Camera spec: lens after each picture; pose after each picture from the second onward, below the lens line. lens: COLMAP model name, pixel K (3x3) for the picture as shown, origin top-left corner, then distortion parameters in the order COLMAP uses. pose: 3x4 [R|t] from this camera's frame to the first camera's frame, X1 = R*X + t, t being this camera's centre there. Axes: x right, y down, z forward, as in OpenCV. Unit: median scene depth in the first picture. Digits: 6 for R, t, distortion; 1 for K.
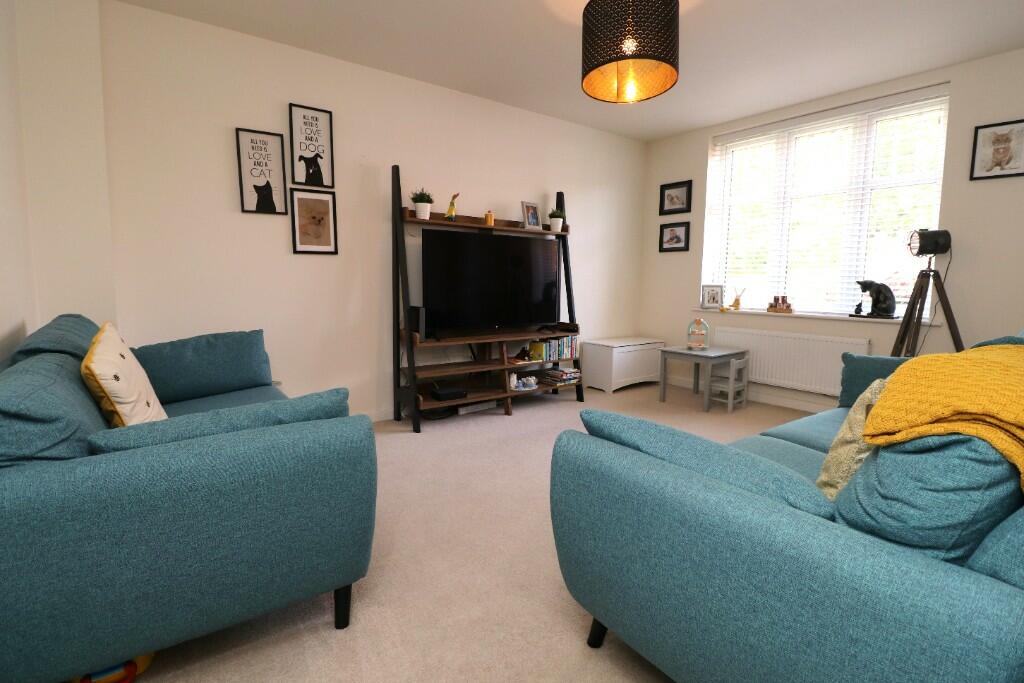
lens RADIAL K [[462.6, 0, 512.0], [0, 462.6, 341.5], [0, 0, 1]] dist [-0.001210, -0.009787]
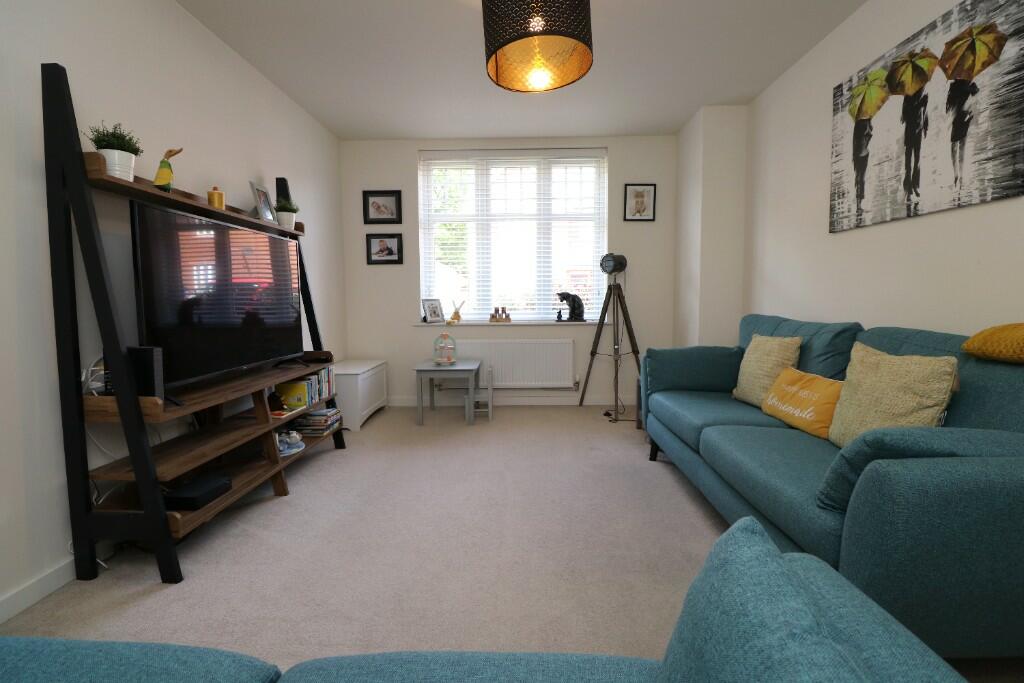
lens RADIAL K [[462.6, 0, 512.0], [0, 462.6, 341.5], [0, 0, 1]] dist [-0.001210, -0.009787]
pose [[0.637803, -0.087084, 0.765261, -0.262859], [0.115114, 0.993205, 0.017082, -0.032806], [-0.761549, 0.077198, 0.643494, 0.270711]]
